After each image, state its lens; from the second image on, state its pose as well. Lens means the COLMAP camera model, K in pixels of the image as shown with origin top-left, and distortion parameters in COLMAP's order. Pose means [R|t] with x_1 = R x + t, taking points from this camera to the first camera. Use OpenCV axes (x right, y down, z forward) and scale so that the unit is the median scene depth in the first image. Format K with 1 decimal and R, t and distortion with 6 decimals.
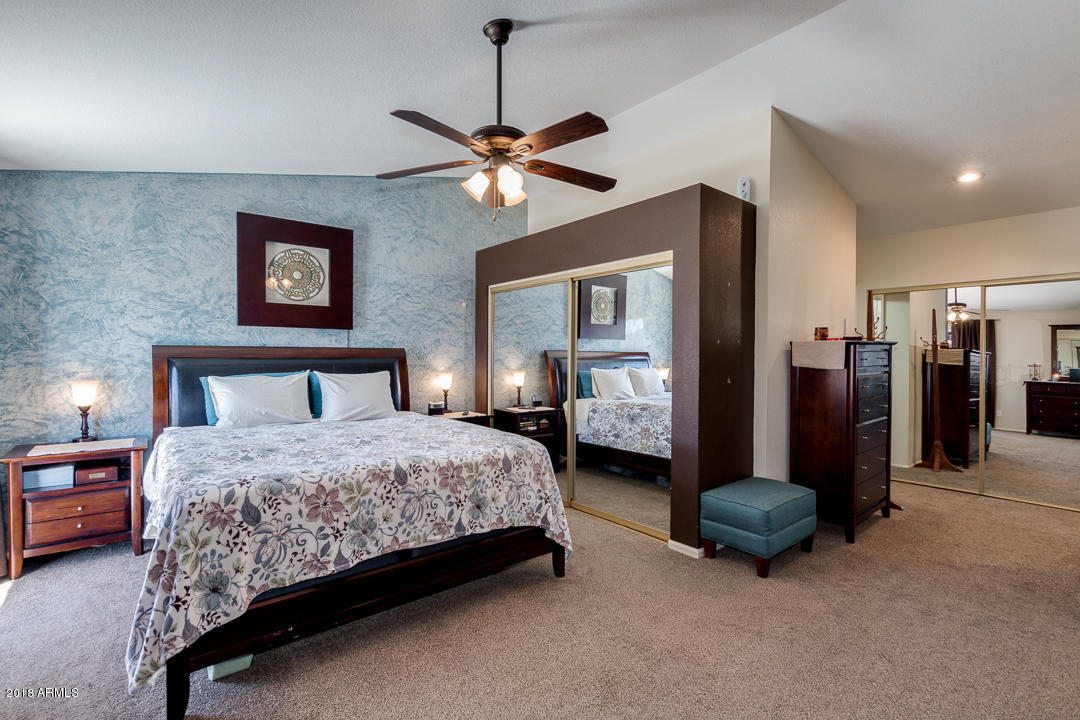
lens RADIAL K [[500.0, 0, 536.7], [0, 500.0, 362.2], [0, 0, 1]] dist [0.030364, -0.015721]
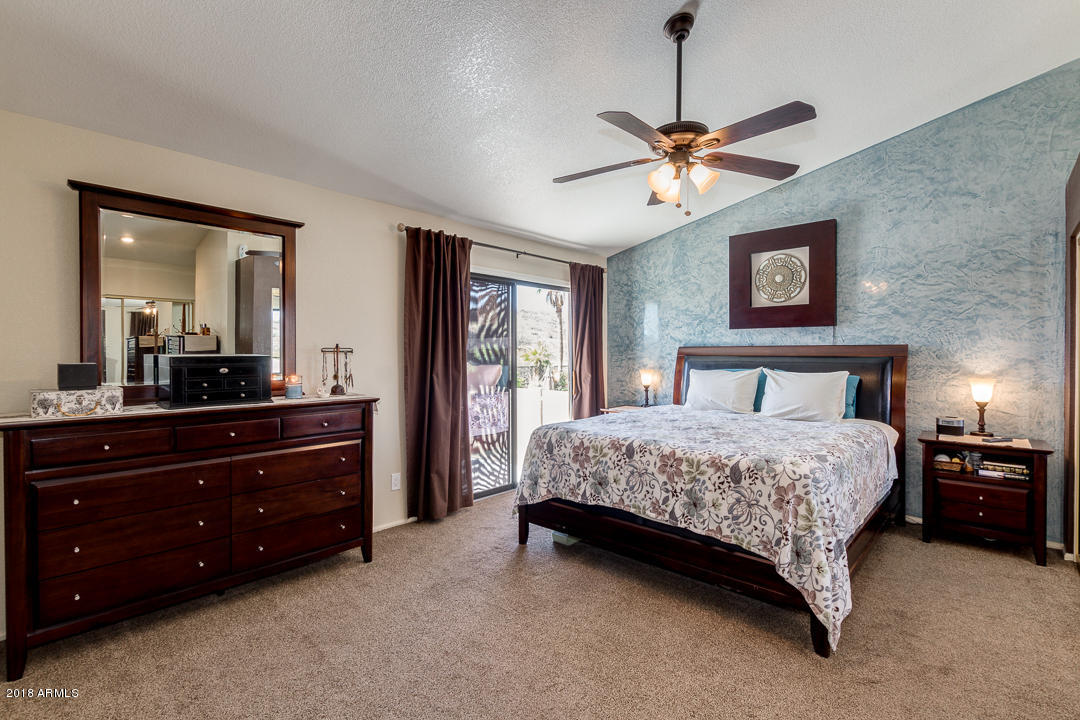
lens RADIAL K [[500.0, 0, 536.7], [0, 500.0, 362.2], [0, 0, 1]] dist [0.030364, -0.015721]
pose [[0.141787, 0.013418, -0.989806, 0.585625], [-0.015634, 0.999814, 0.011314, 0.000590], [0.989774, 0.013871, 0.141970, 0.393208]]
